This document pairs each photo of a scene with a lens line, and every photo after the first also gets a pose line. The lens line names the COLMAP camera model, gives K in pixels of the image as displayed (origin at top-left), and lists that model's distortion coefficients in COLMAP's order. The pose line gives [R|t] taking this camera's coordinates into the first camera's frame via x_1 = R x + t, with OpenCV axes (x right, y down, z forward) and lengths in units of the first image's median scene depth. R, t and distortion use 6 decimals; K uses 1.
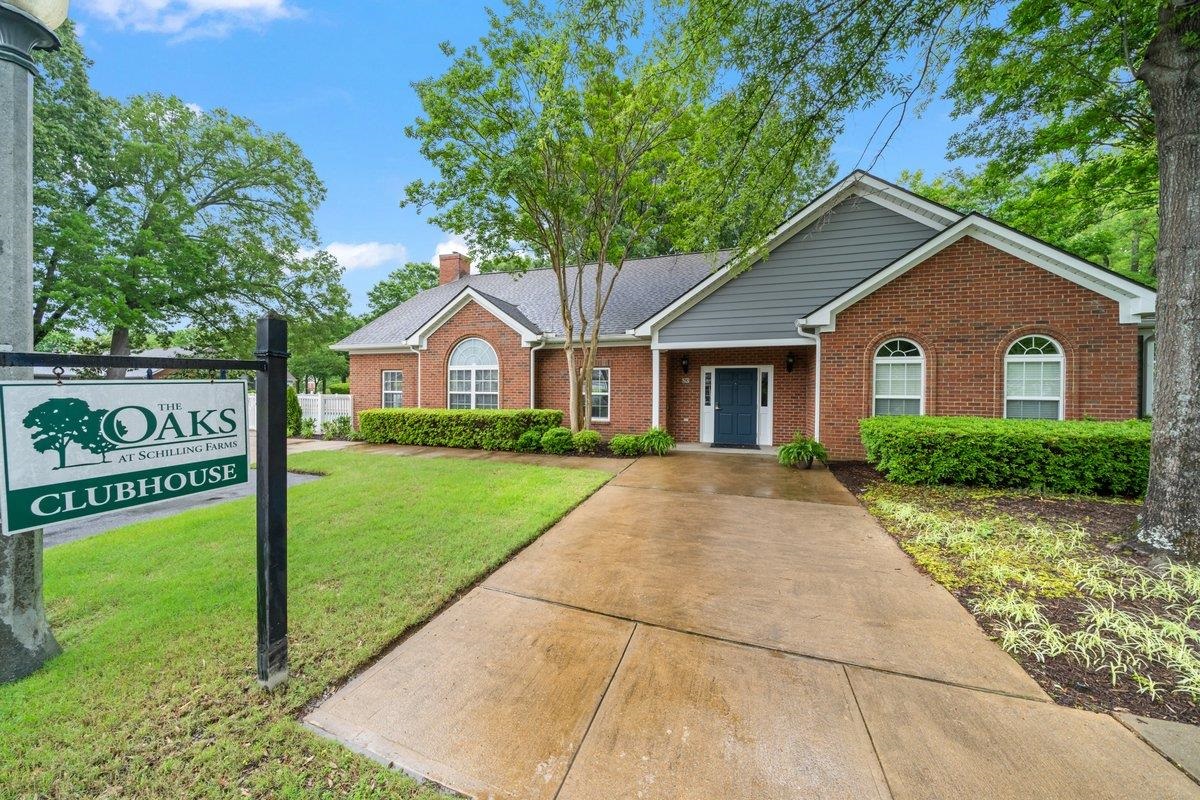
lens RADIAL K [[416.4, 0, 590.0], [0, 416.4, 401.8], [0, 0, 1]] dist [-0.000723, -0.000076]
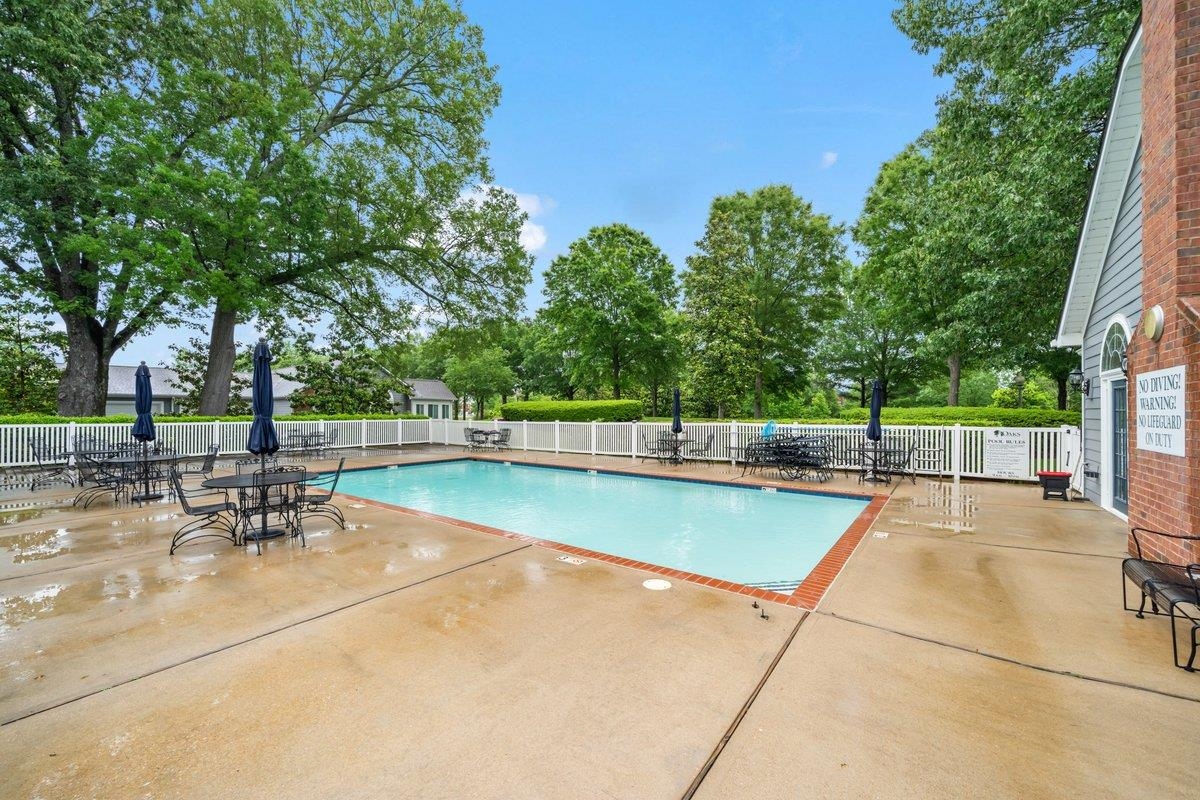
lens RADIAL K [[416.4, 0, 590.0], [0, 416.4, 401.8], [0, 0, 1]] dist [-0.000723, -0.000076]
pose [[0.958146, -0.015249, -0.285874, -0.330548], [0.005264, 0.999350, -0.035664, -0.020037], [0.286232, 0.032667, 0.957603, 0.447782]]
